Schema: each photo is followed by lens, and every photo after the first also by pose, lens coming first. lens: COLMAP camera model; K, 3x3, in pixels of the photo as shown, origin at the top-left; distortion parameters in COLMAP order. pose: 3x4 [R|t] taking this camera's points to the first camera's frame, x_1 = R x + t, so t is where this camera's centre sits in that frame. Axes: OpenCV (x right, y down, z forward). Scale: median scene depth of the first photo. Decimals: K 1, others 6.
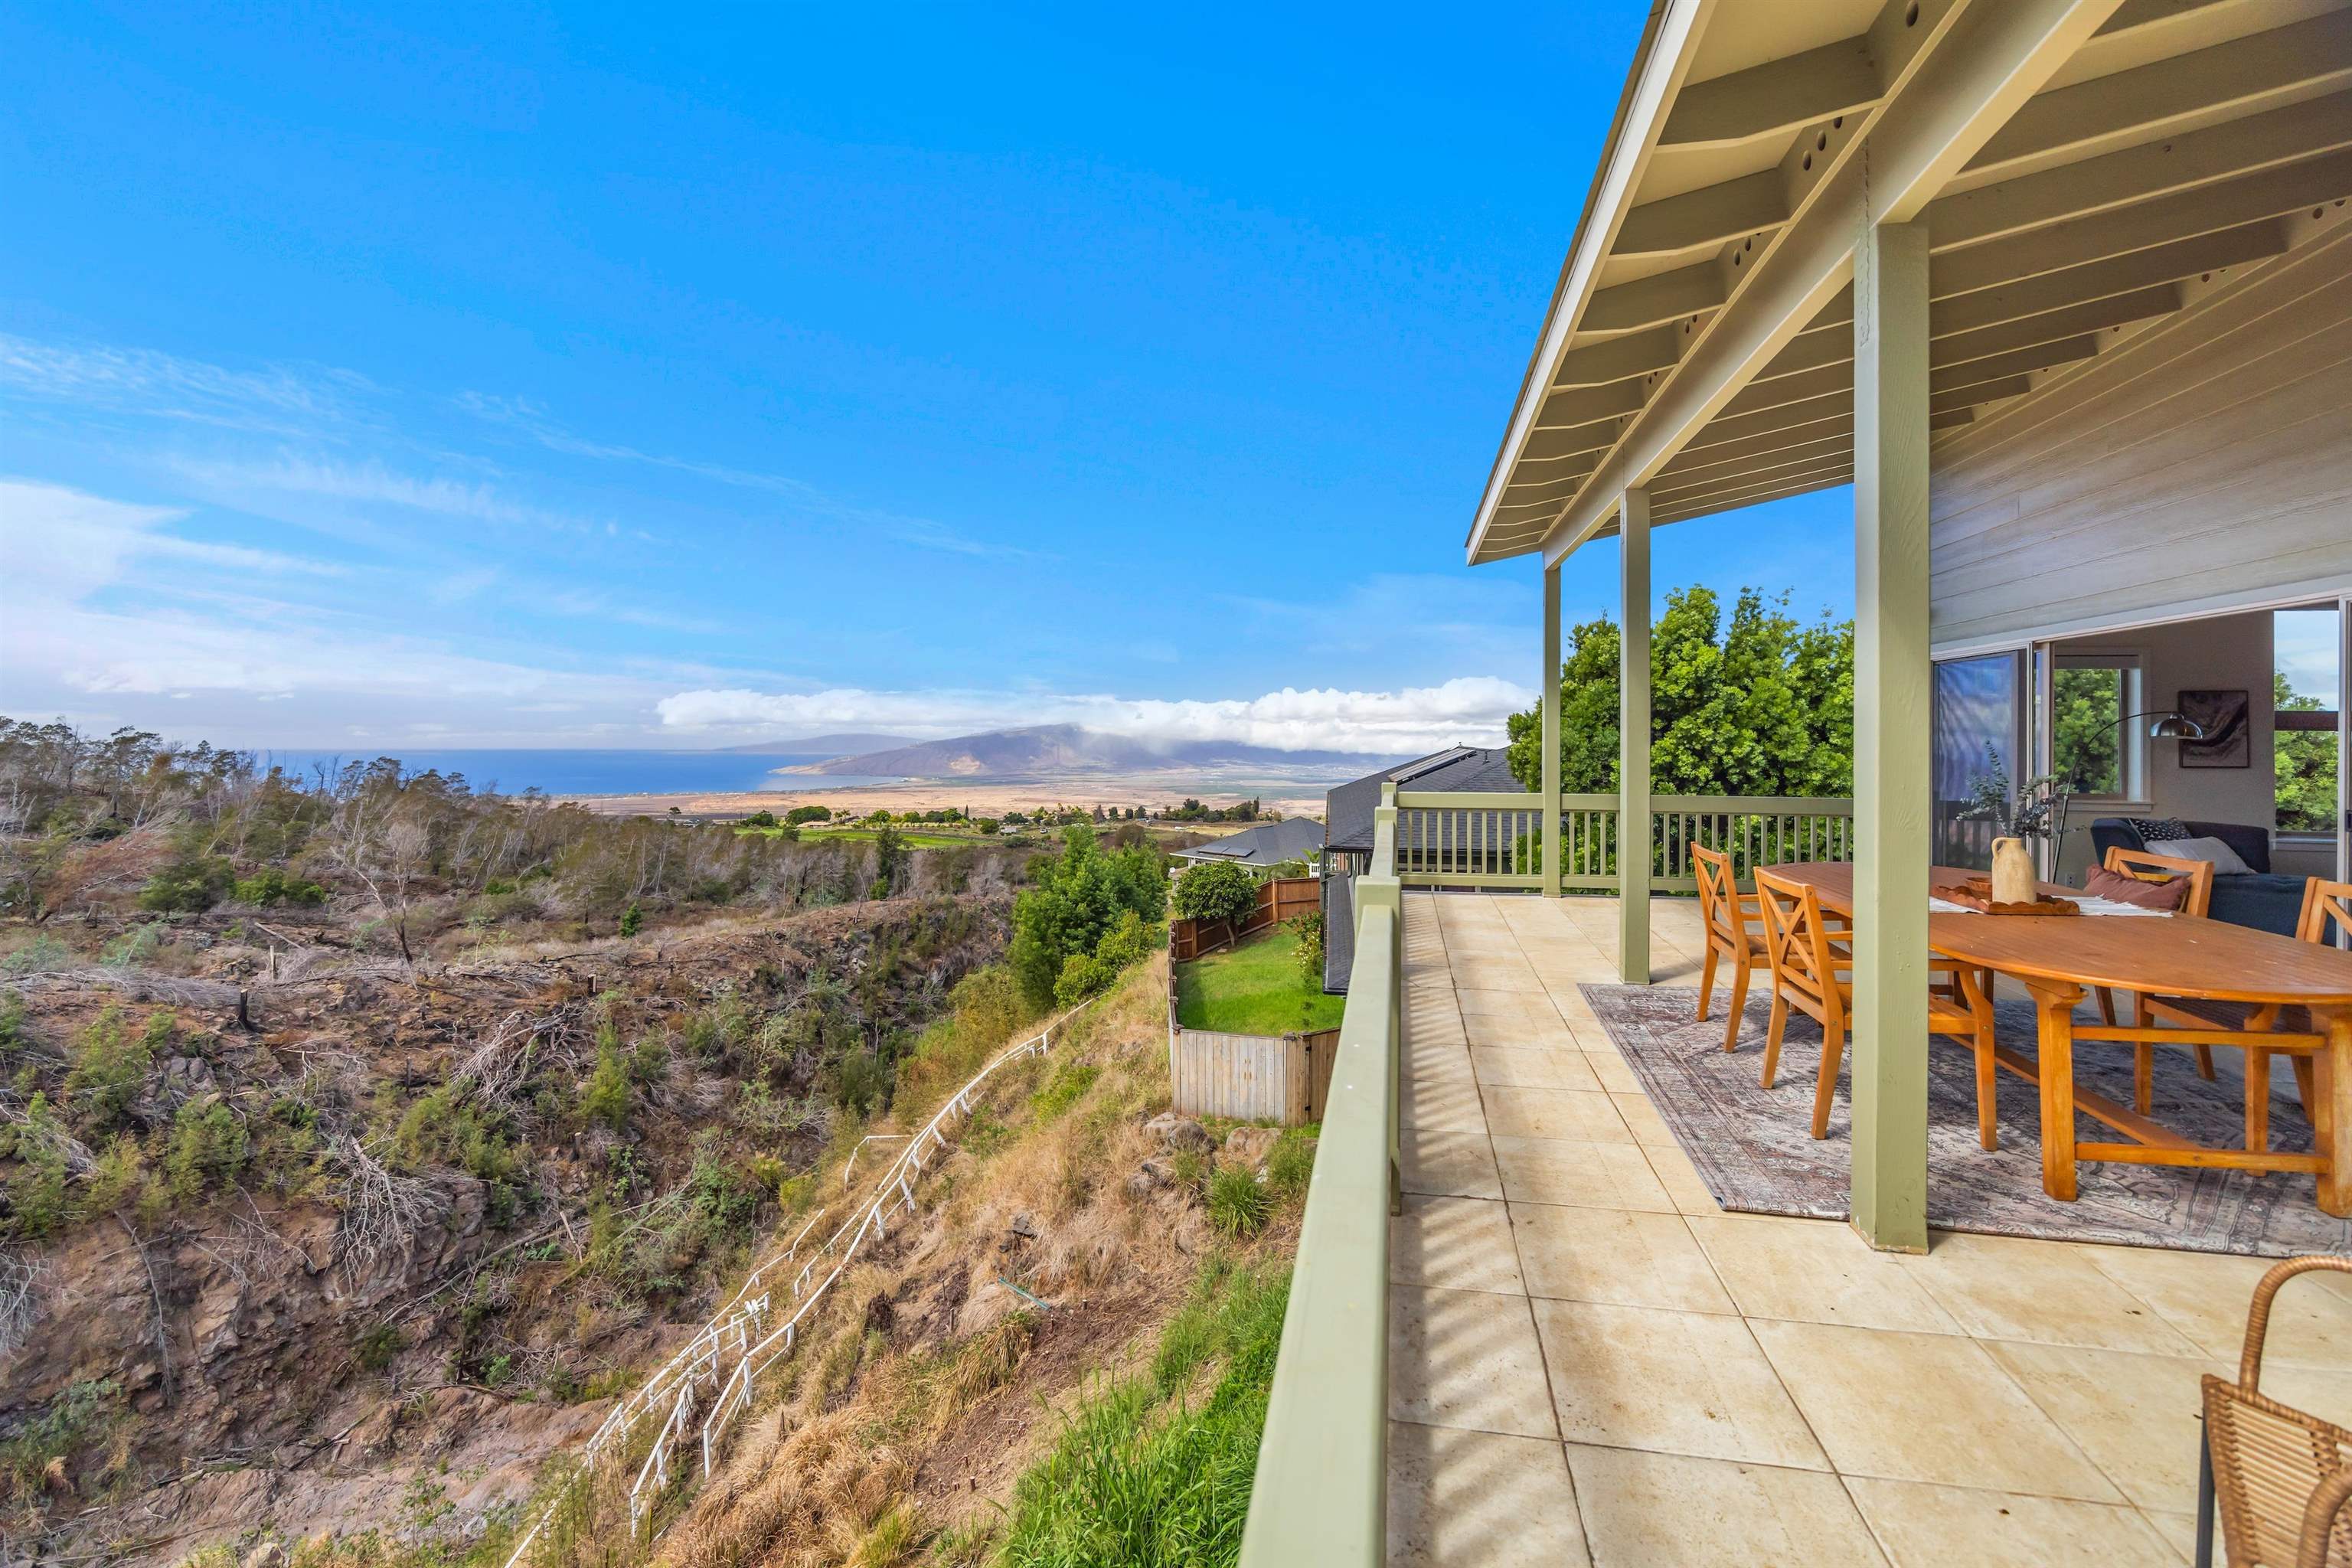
lens RADIAL K [[944.8, 0, 1237.4], [0, 944.8, 737.9], [0, 0, 1]] dist [0.002482, -0.001710]
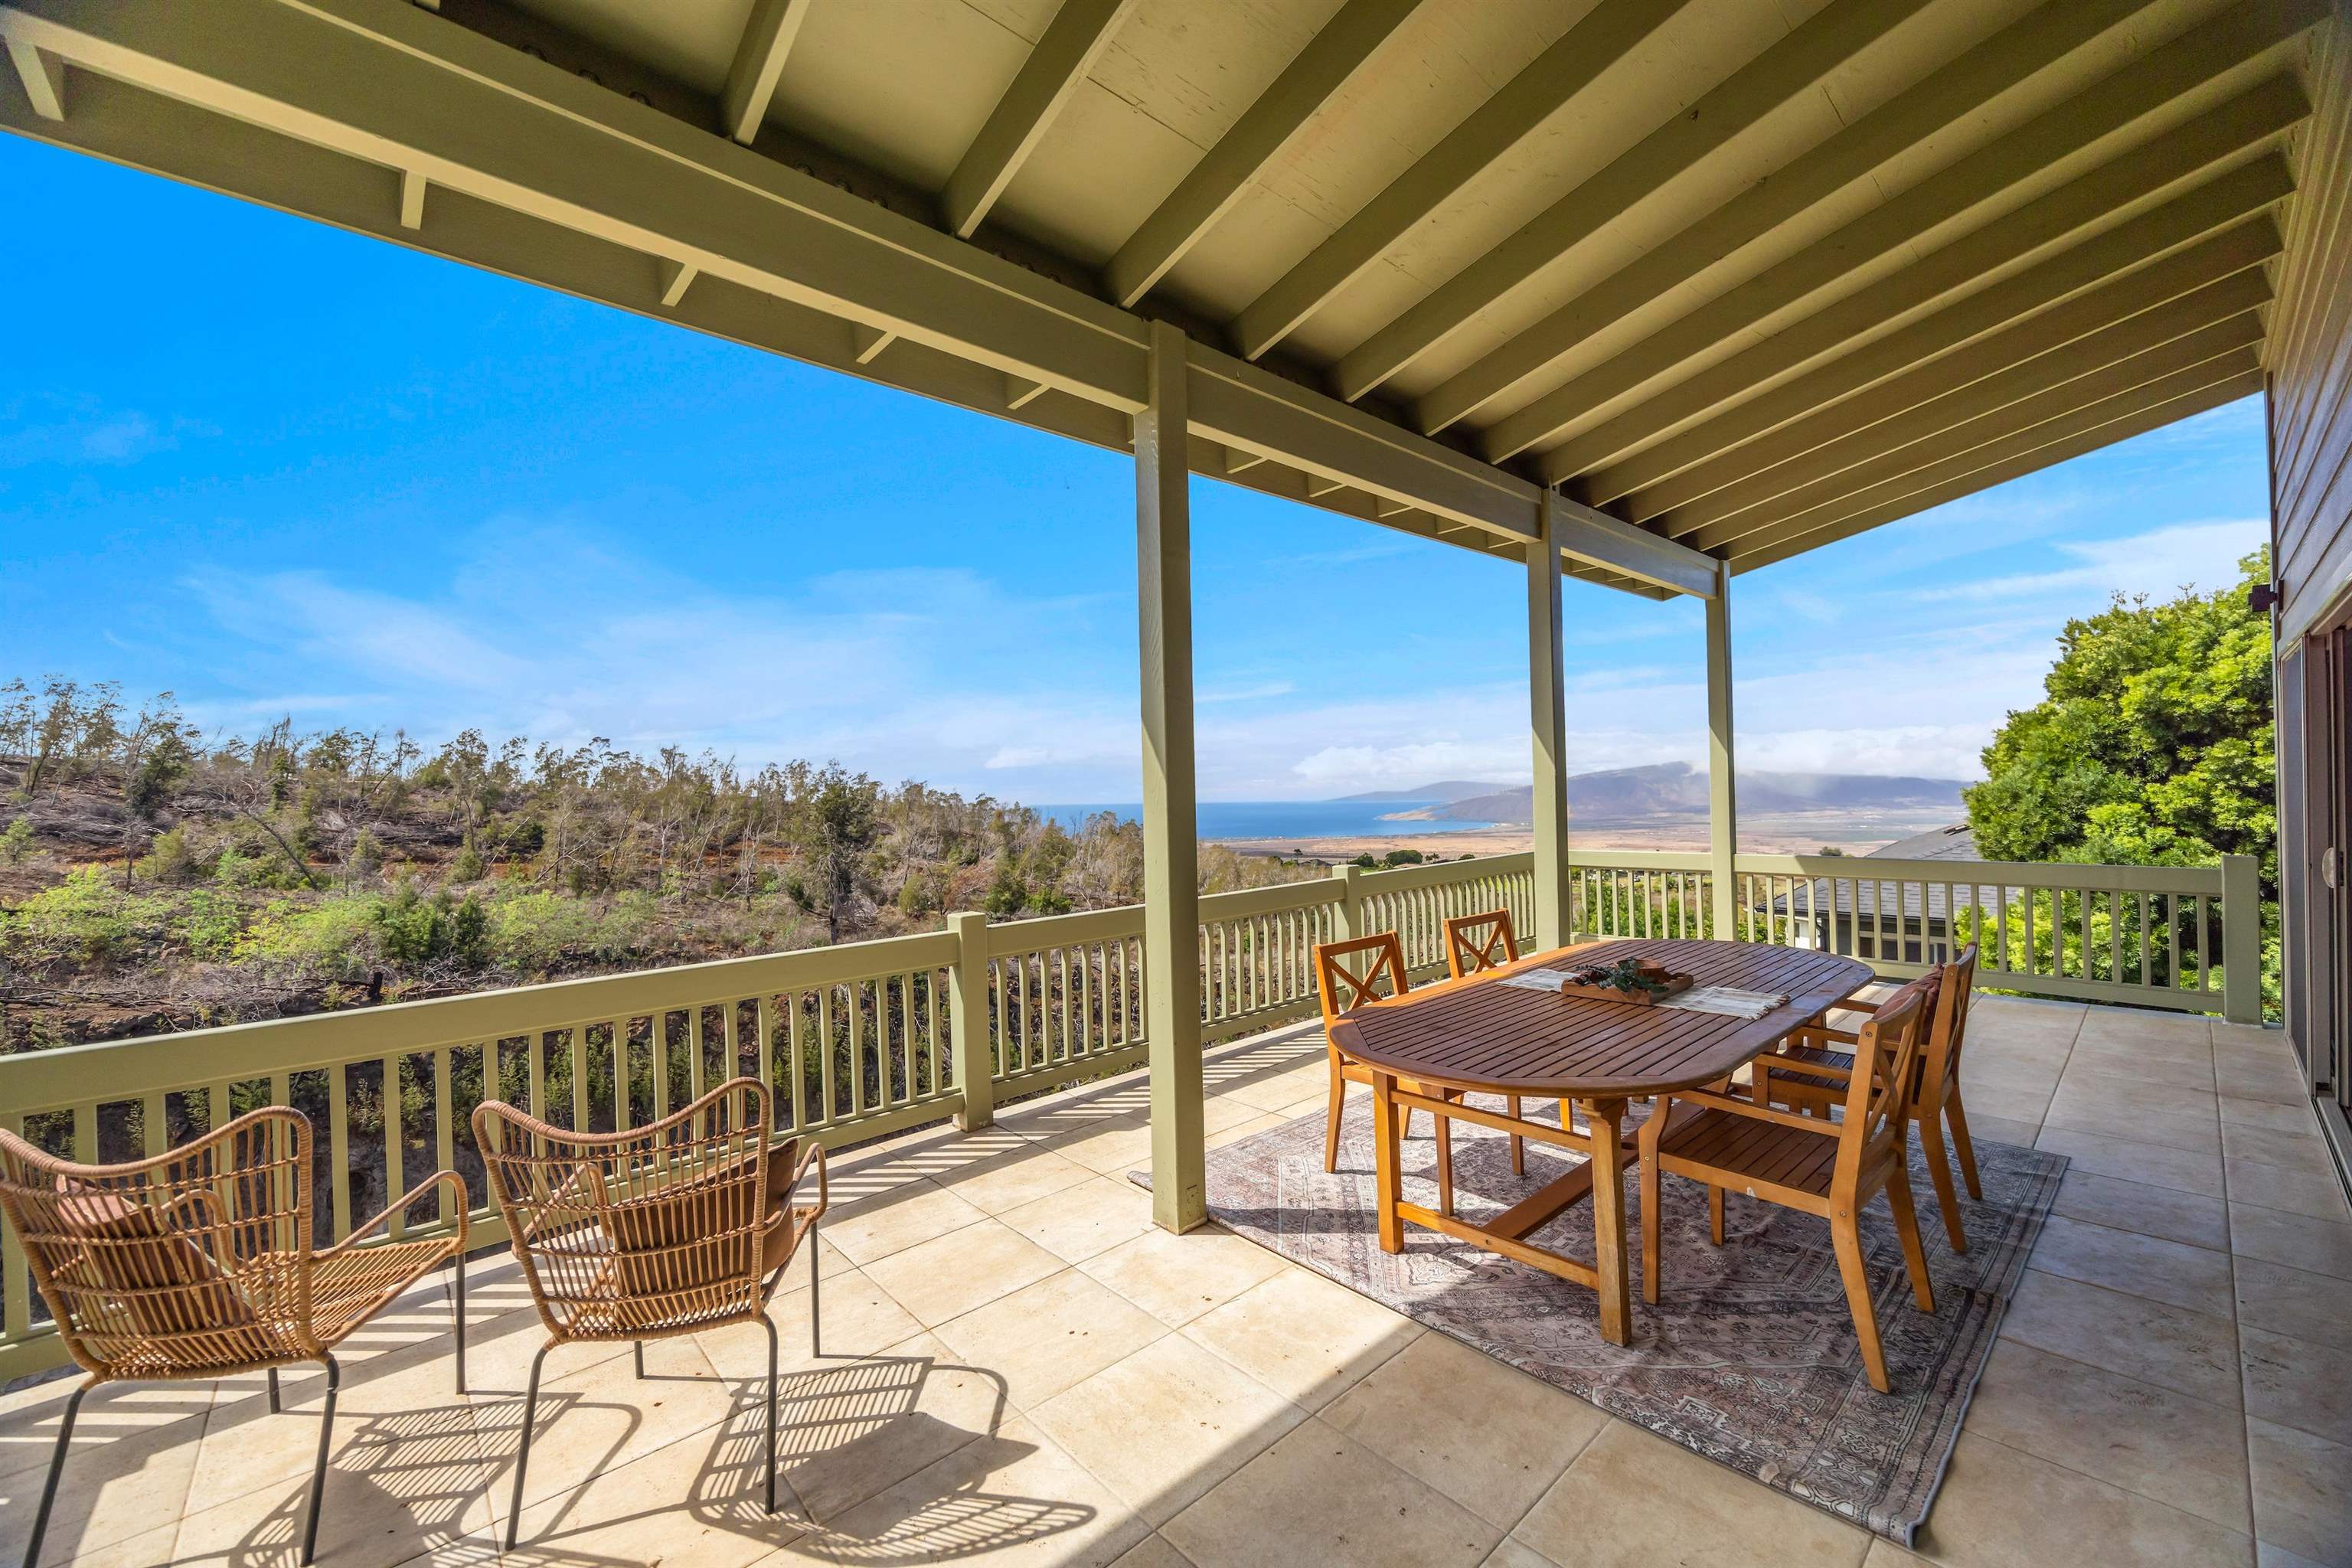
lens RADIAL K [[944.8, 0, 1206.5], [0, 944.8, 794.6], [0, 0, 1]] dist [0.002482, -0.001710]
pose [[0.780274, -0.022532, -0.625032, 0.107838], [0.030804, 0.999523, 0.002423, -0.002919], [0.624679, -0.021144, 0.780595, 0.003521]]
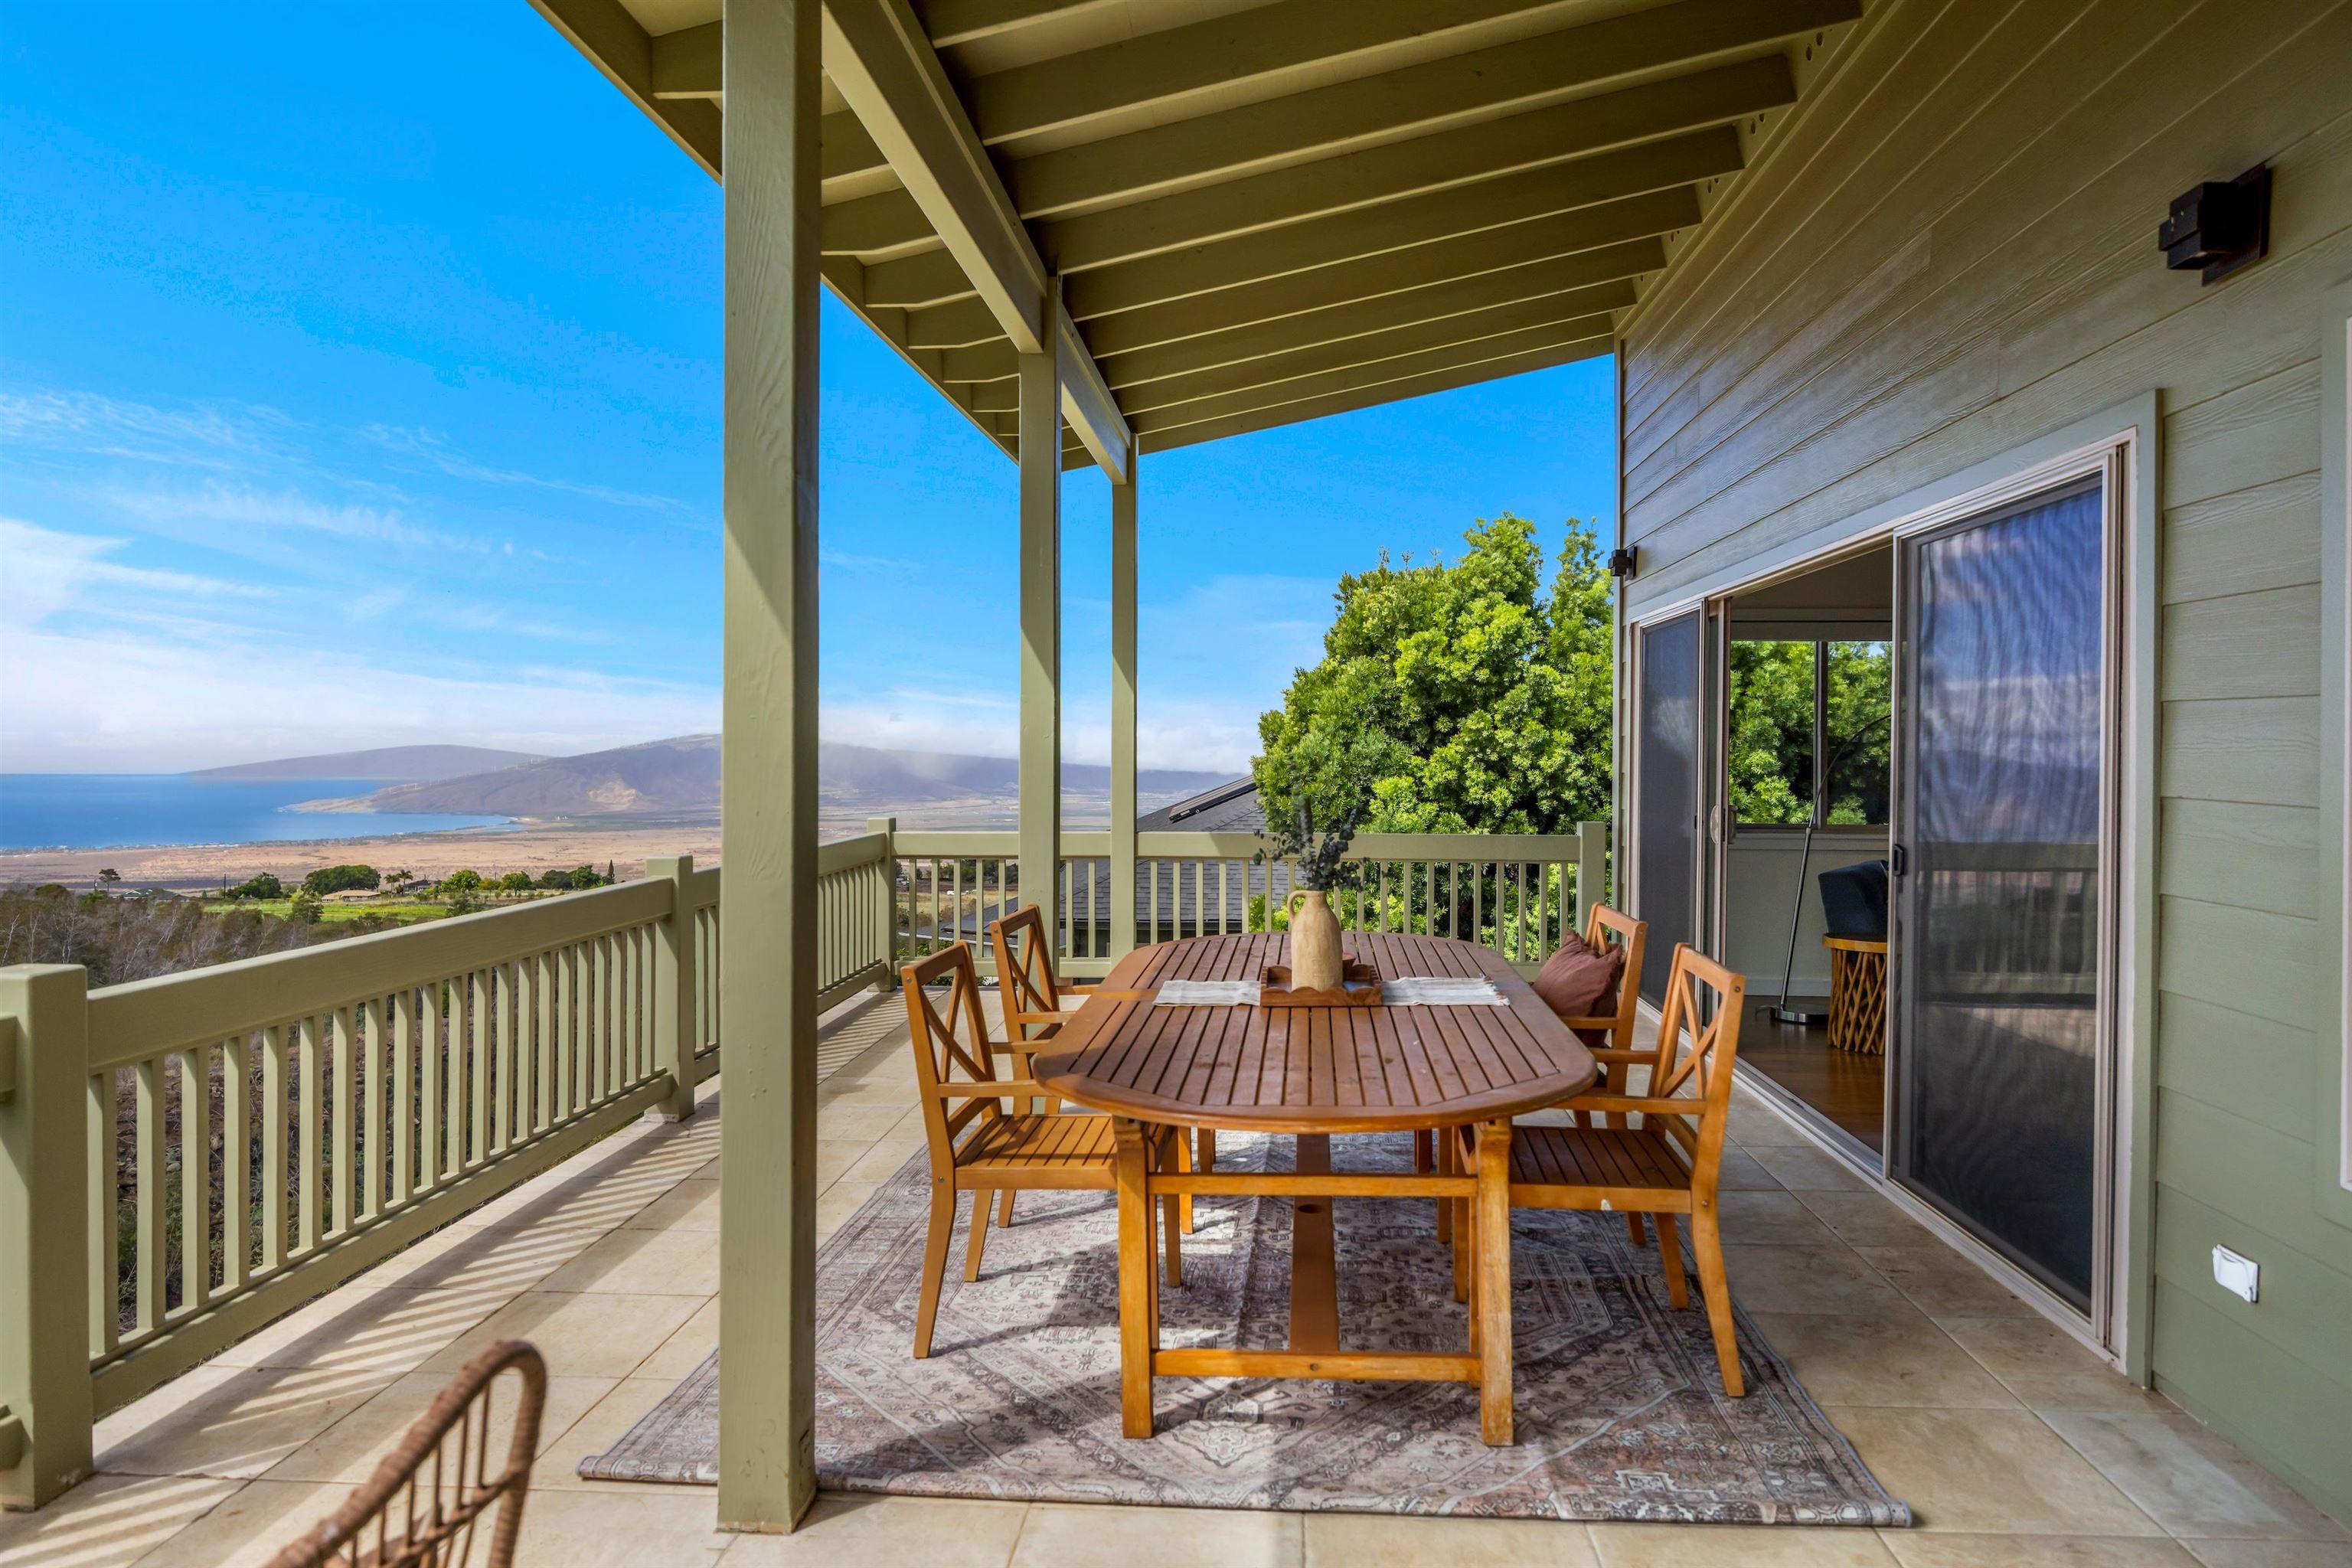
lens RADIAL K [[1478.2, 0, 1227.1], [0, 1478.2, 758.8], [0, 0, 1]] dist [-0.019666, 0.009271]
pose [[0.995919, -0.007950, 0.089906, 0.065360], [0.007311, 0.999946, 0.007441, 0.000450], [-0.089960, -0.006754, 0.995922, -0.002376]]
